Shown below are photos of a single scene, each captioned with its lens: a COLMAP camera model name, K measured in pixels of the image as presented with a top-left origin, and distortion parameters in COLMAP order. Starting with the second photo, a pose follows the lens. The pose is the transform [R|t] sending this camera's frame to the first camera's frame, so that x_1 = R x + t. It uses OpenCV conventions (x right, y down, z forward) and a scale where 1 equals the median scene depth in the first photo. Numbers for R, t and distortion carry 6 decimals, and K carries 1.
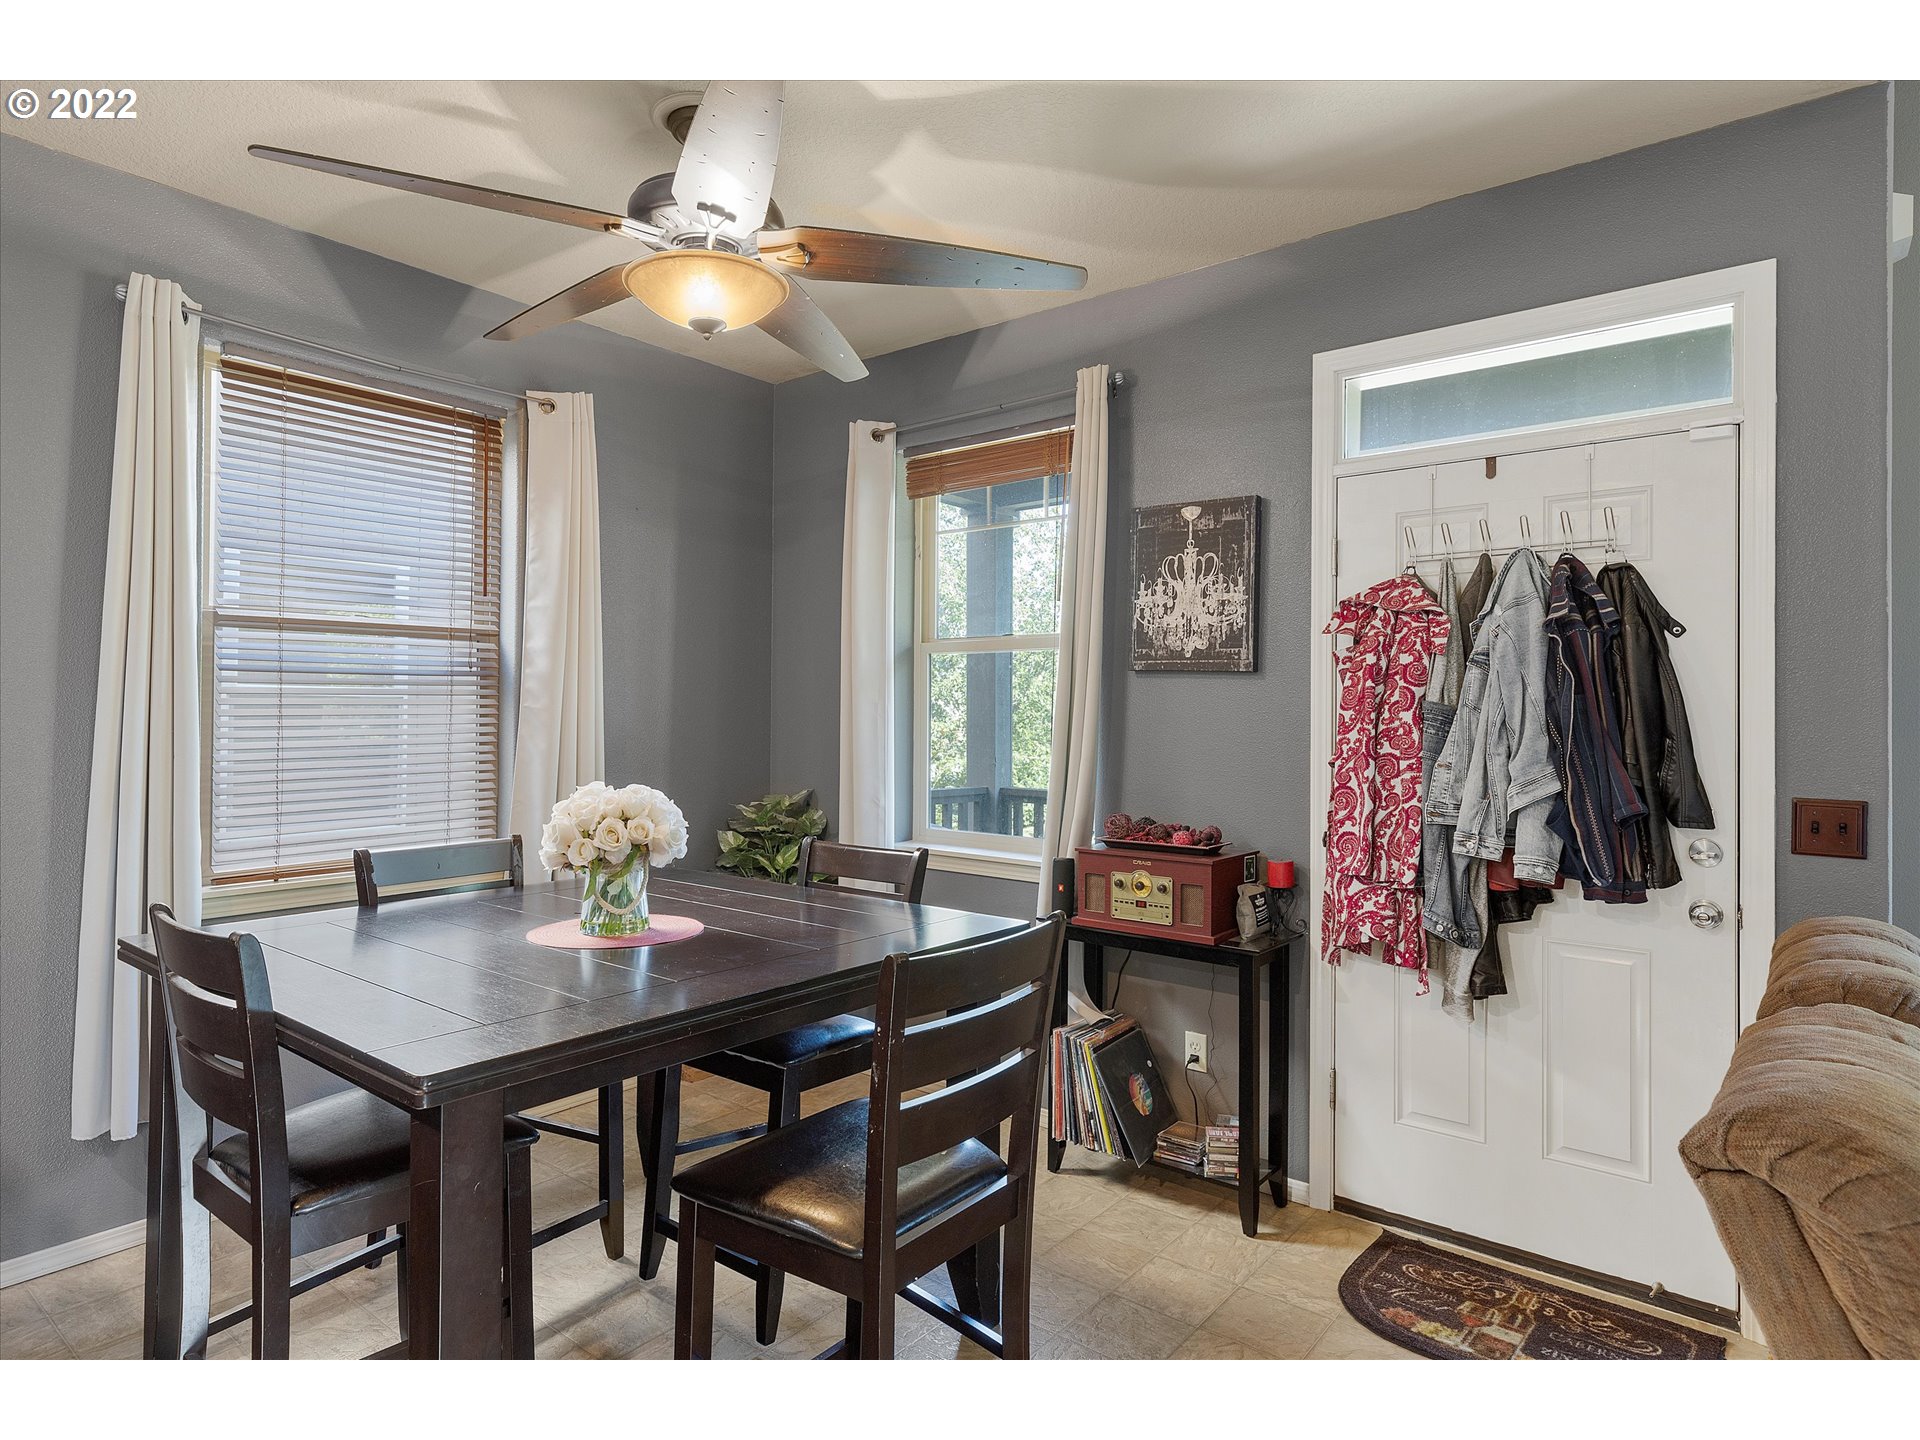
lens RADIAL K [[1068.8, 0, 956.2], [0, 1068.8, 704.7], [0, 0, 1]] dist [0.008851, 0.000222]
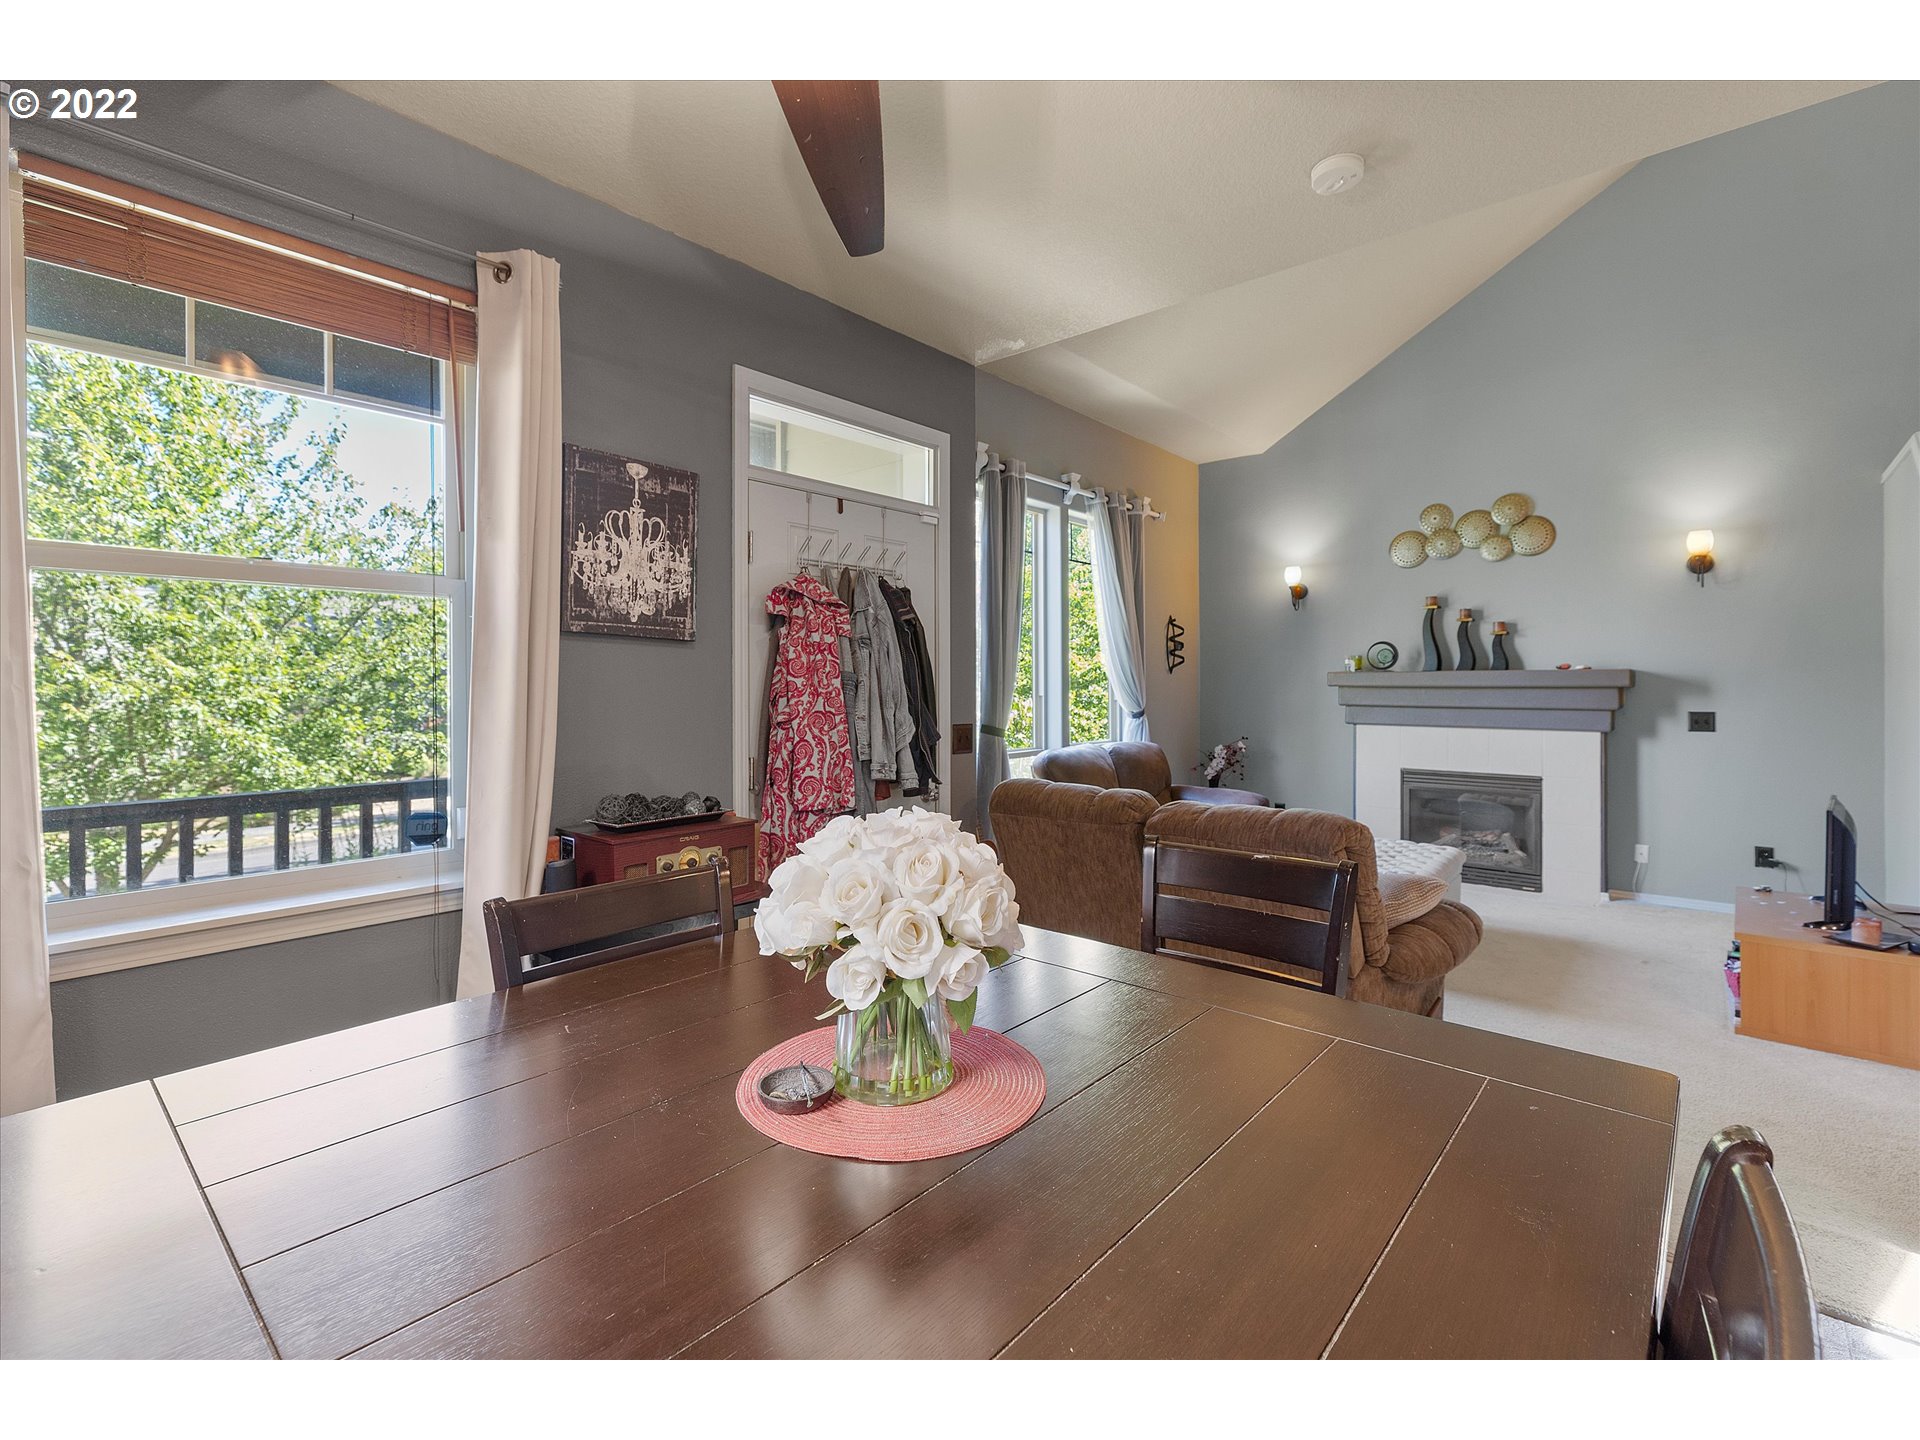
lens RADIAL K [[875.3, 0, 980.0], [0, 875.3, 687.9], [0, 0, 1]] dist [0.001931, 0.000040]
pose [[0.021486, -0.010385, 0.999715, -0.563578], [-0.005419, 0.999930, 0.010504, 0.004508], [-0.999754, -0.005643, 0.021428, 0.685175]]
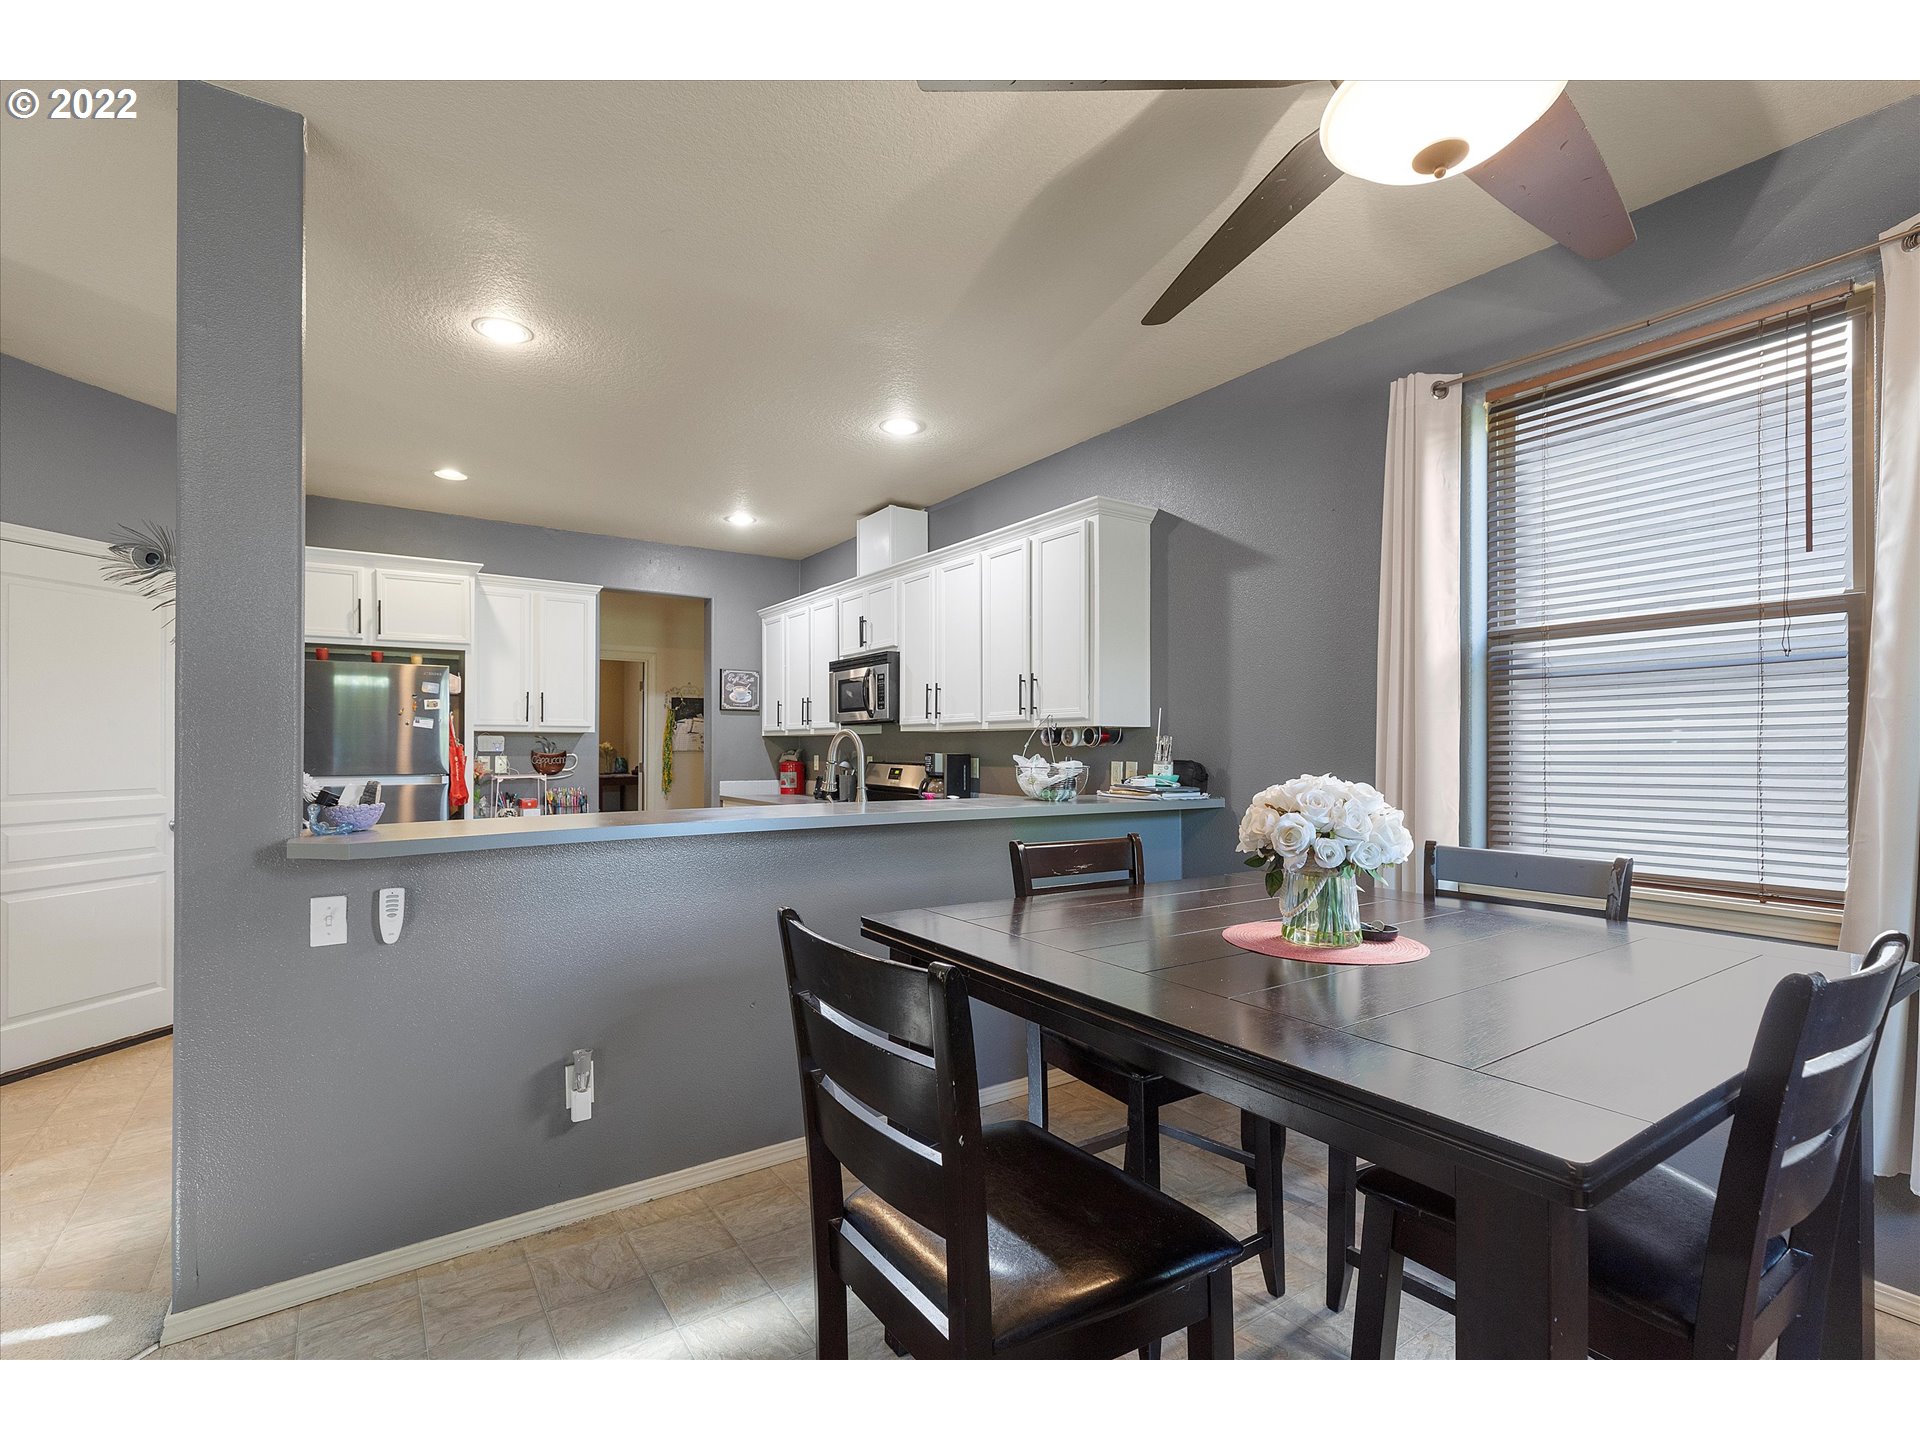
lens RADIAL K [[875.3, 0, 953.1], [0, 875.3, 733.5], [0, 0, 1]] dist [0.001931, 0.000040]
pose [[-0.299973, -0.019621, -0.953746, 0.335004], [0.003191, 0.999762, -0.021571, 0.038030], [0.953942, -0.009514, -0.299839, 0.674129]]
